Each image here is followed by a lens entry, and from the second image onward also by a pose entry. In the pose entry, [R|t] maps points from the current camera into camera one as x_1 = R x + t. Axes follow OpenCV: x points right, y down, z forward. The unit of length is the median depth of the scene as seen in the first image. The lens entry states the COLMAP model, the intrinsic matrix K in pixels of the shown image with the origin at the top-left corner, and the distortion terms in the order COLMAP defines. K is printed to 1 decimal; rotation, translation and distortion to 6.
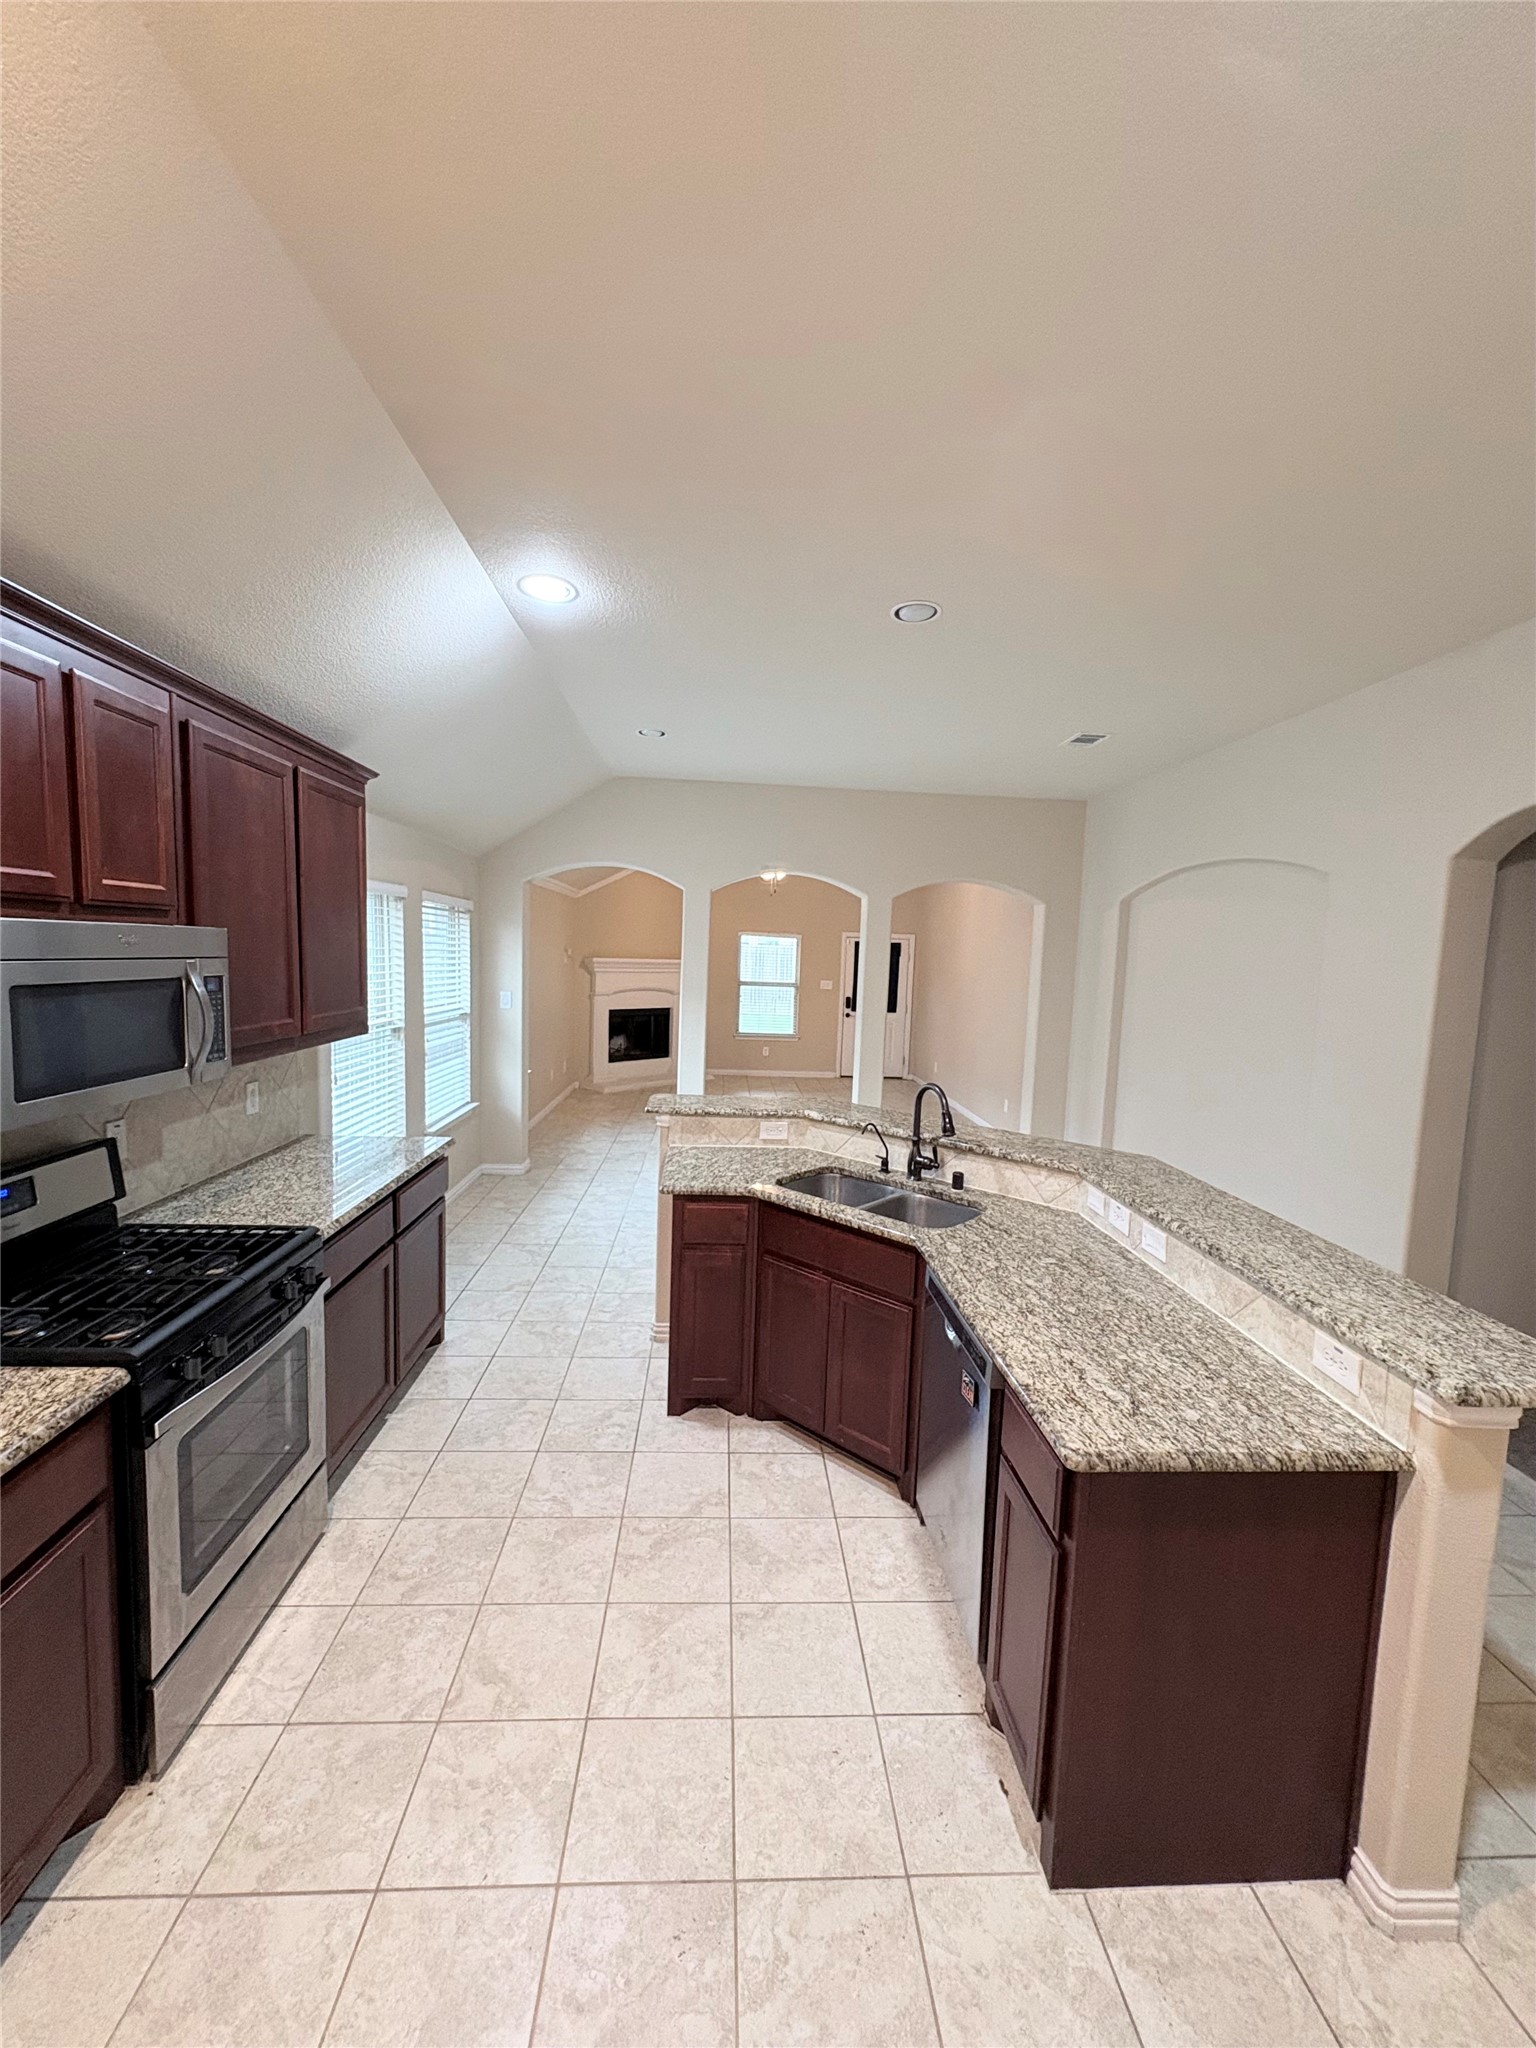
lens RADIAL K [[811.3, 0, 765.4], [0, 811.3, 1026.6], [0, 0, 1]] dist [0.000077, -0.000035]
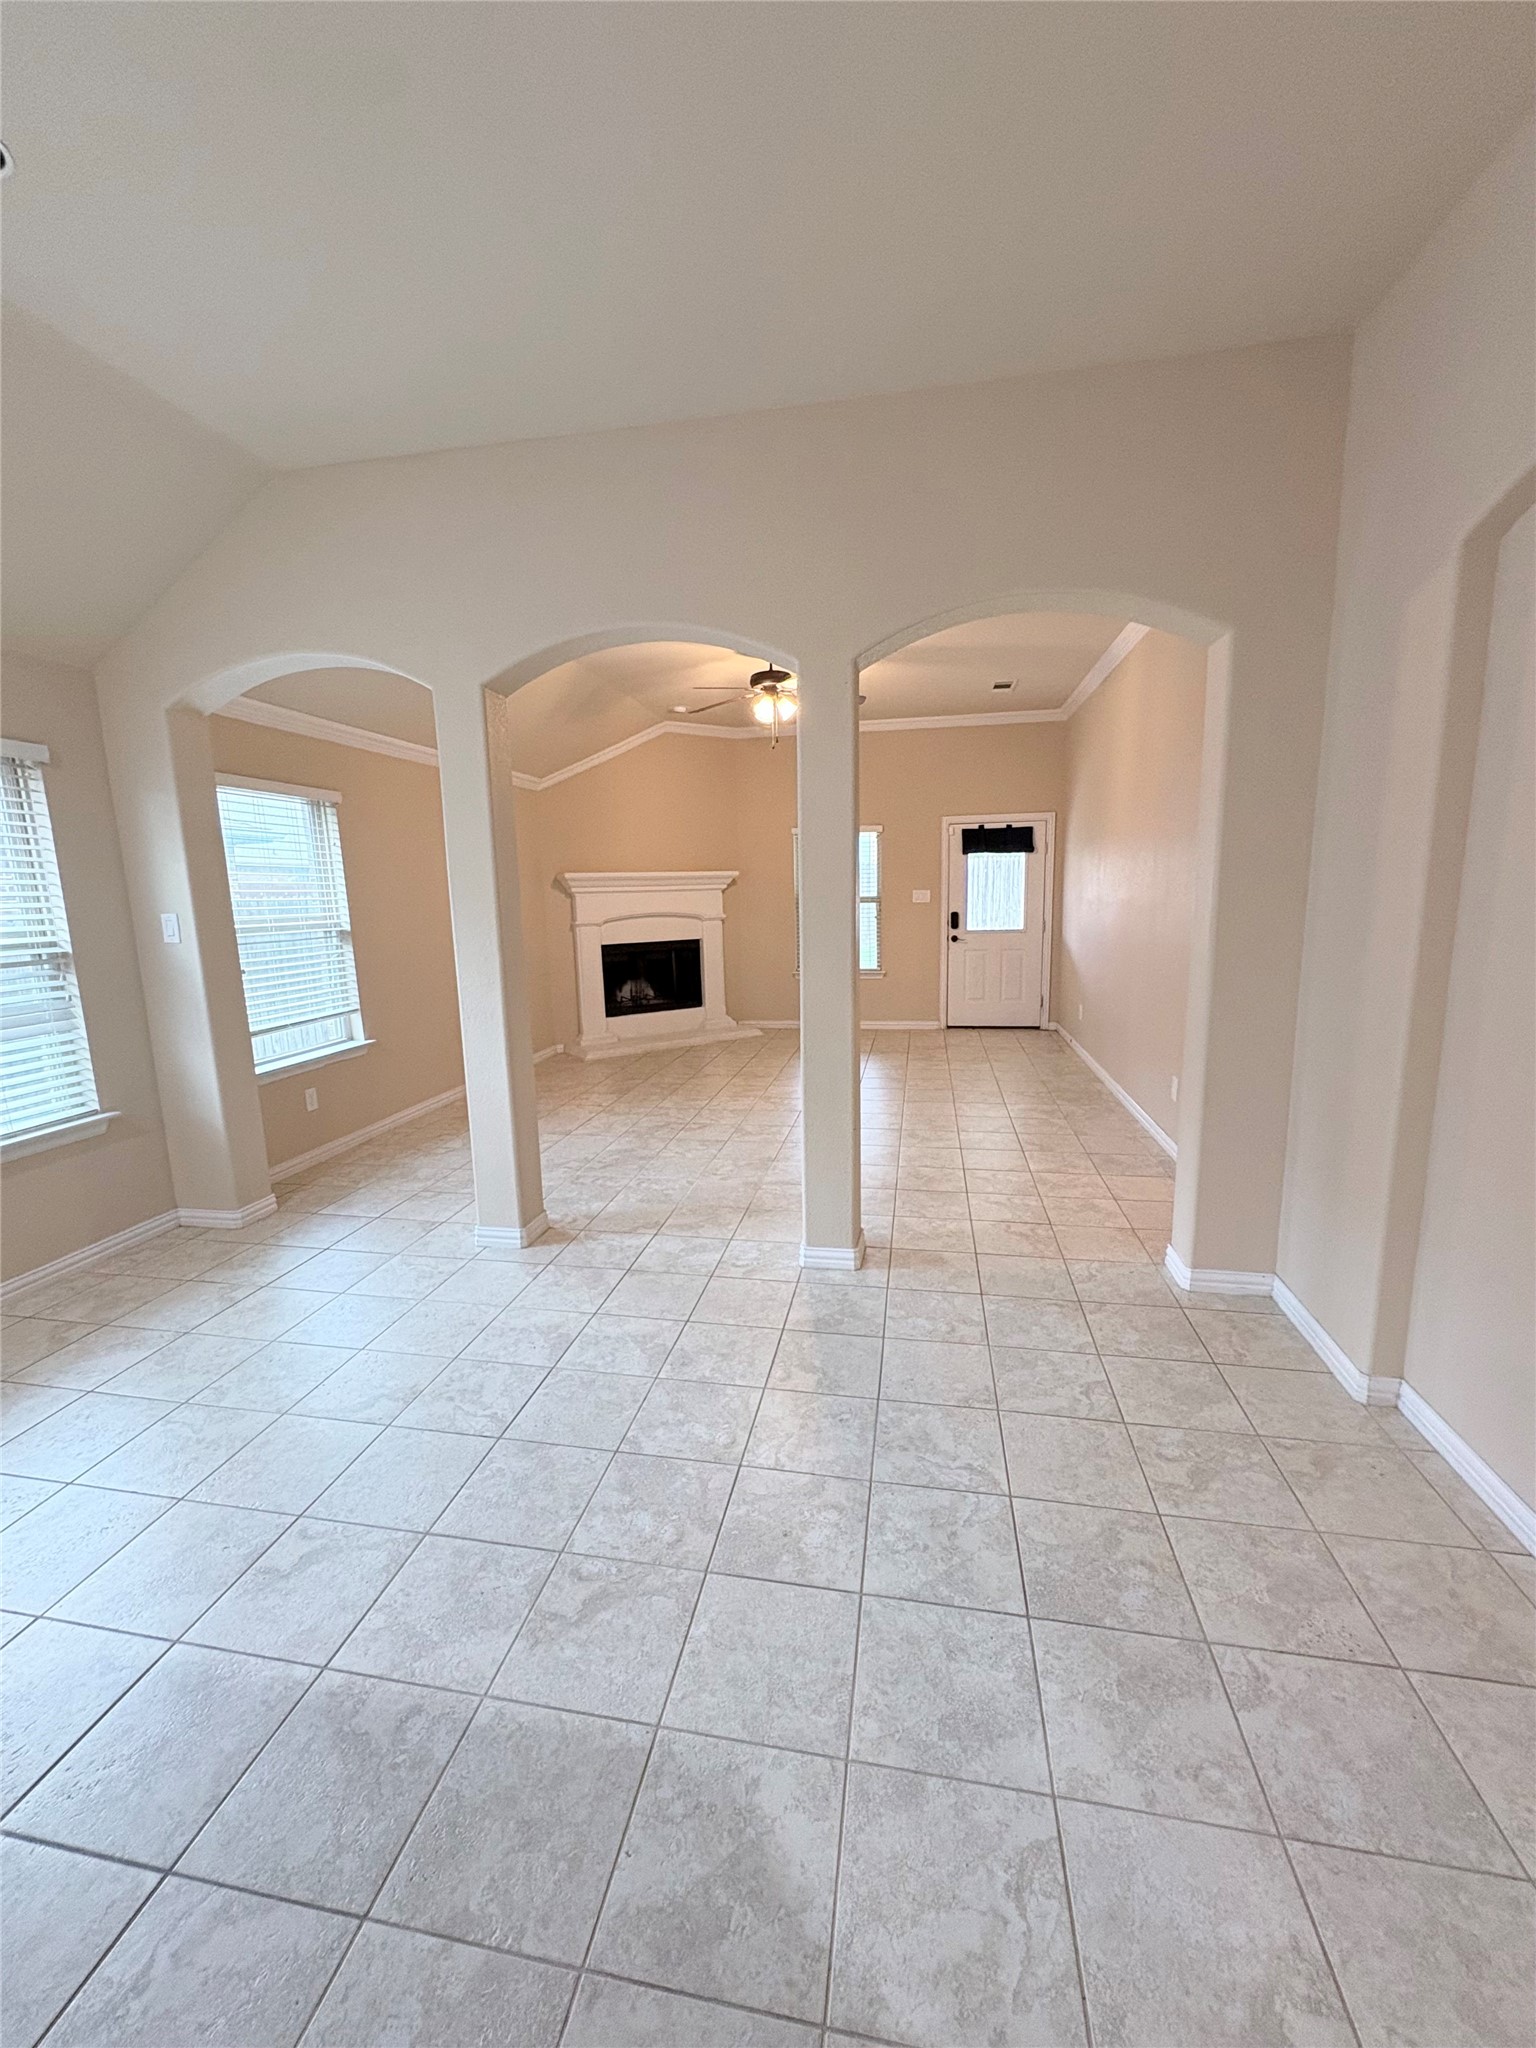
lens RADIAL K [[811.3, 0, 765.4], [0, 811.3, 1026.6], [0, 0, 1]] dist [0.000077, -0.000035]
pose [[0.968317, -0.019670, -0.248948, 0.132867], [0.038149, 0.996843, 0.069626, 0.007179], [0.246792, -0.076917, 0.966011, 0.331270]]
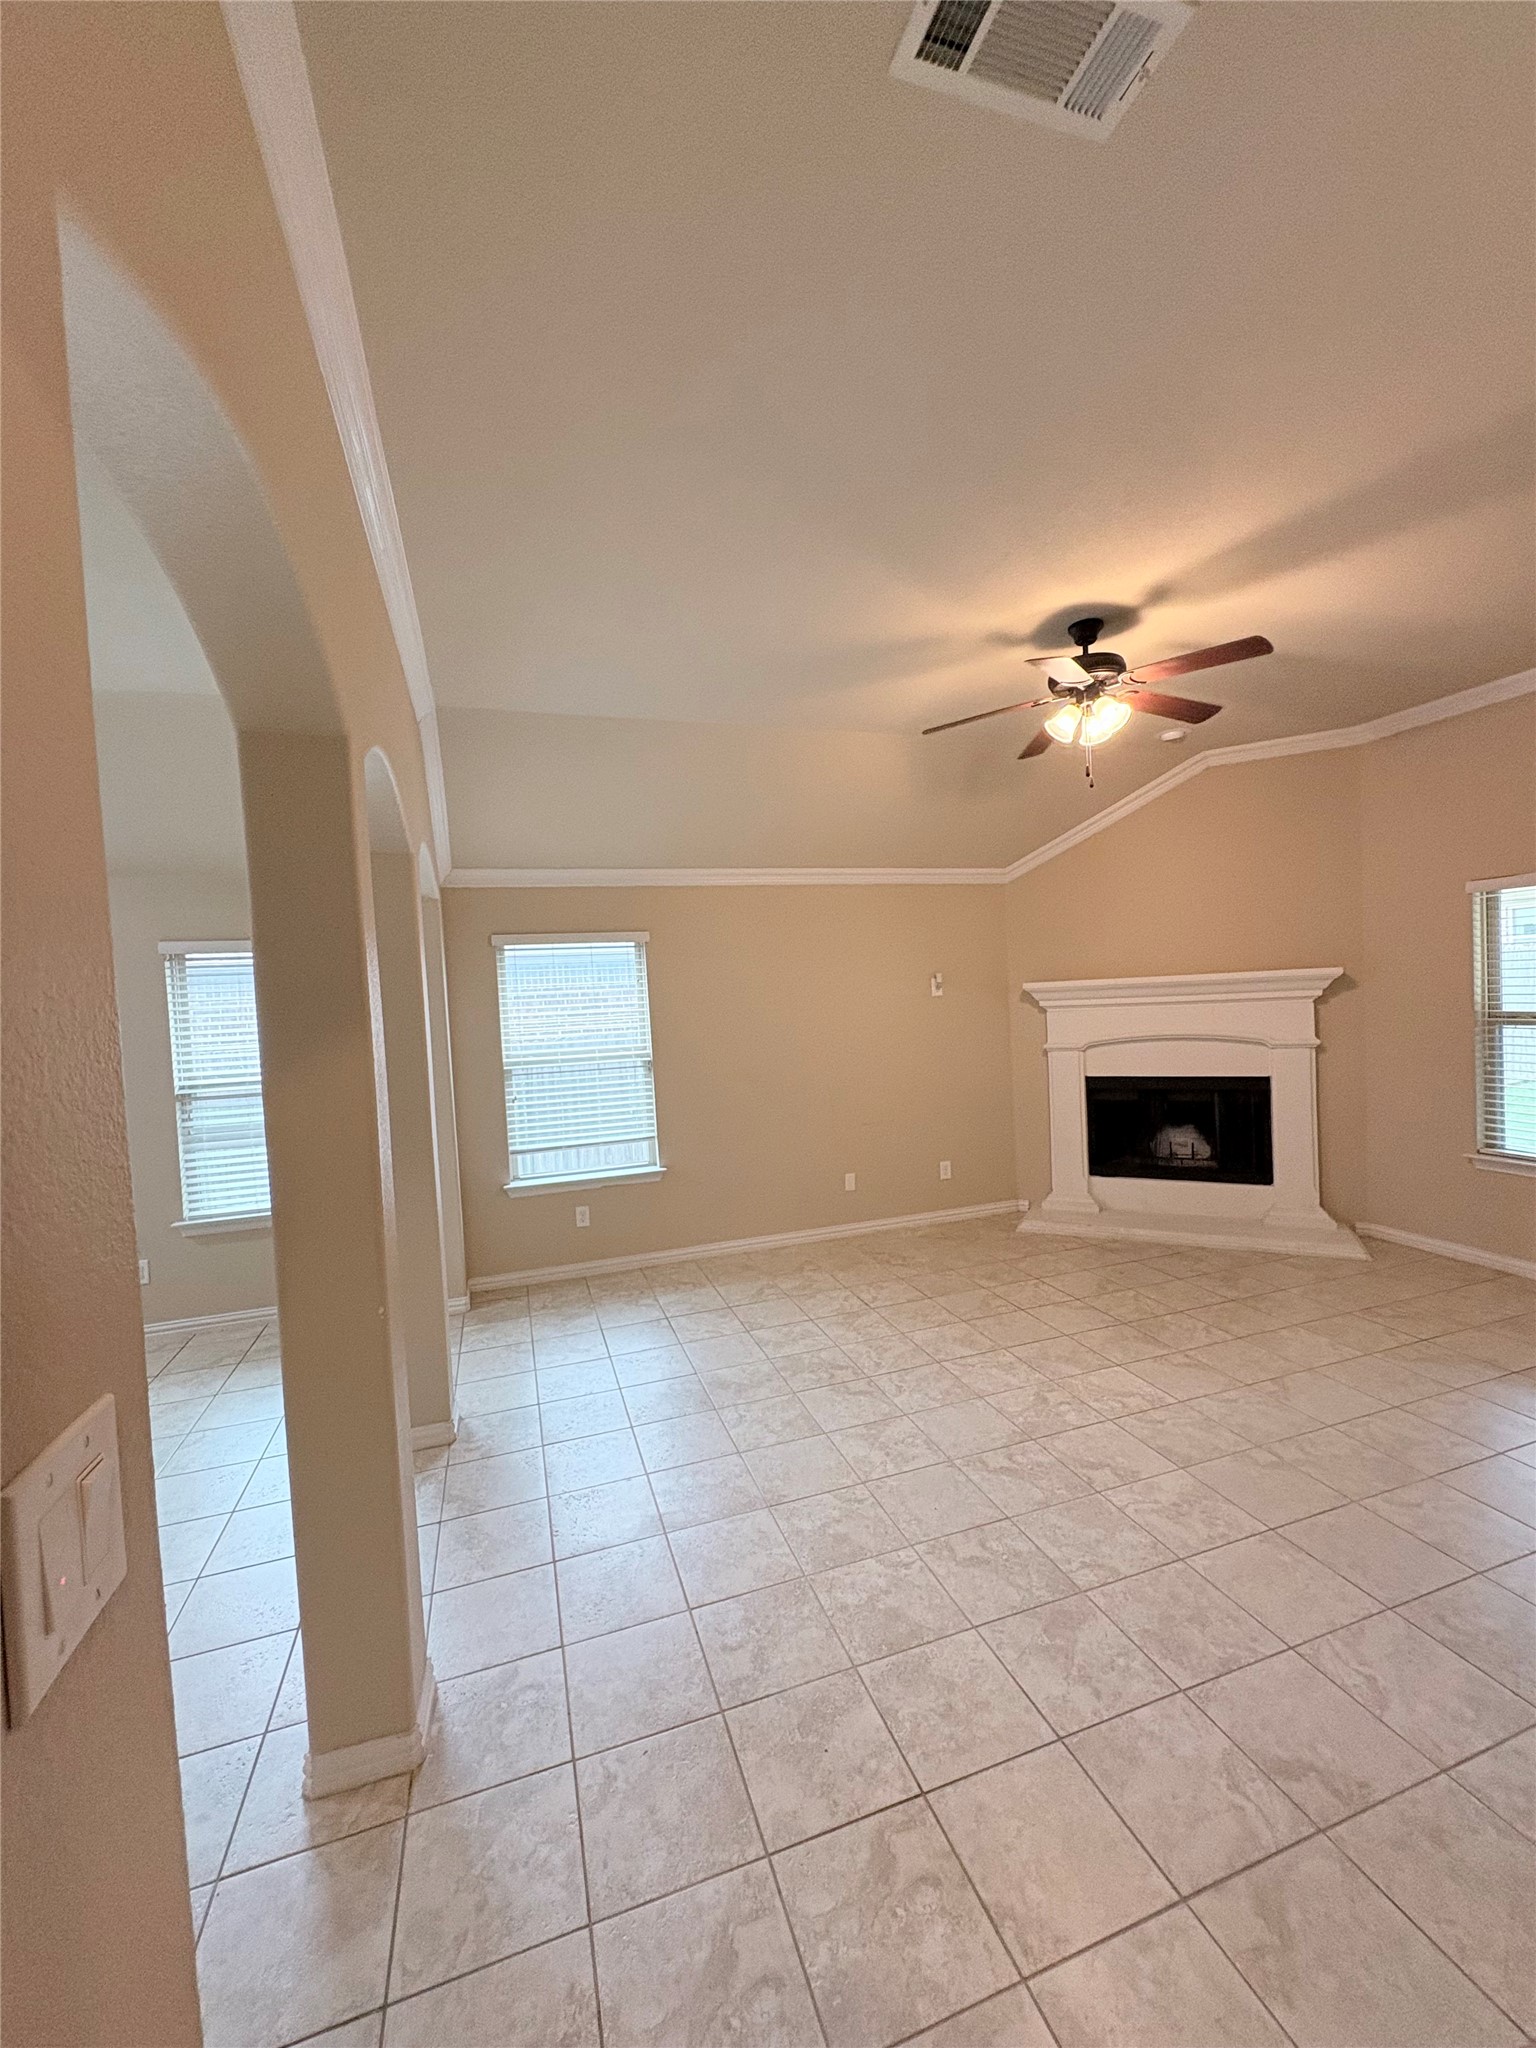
lens RADIAL K [[811.3, 0, 765.4], [0, 811.3, 1026.6], [0, 0, 1]] dist [0.000077, -0.000035]
pose [[0.255894, -0.014289, -0.966599, 0.276646], [-0.028762, 0.999336, -0.022387, -0.036606], [0.966277, 0.033530, 0.255313, 0.670924]]
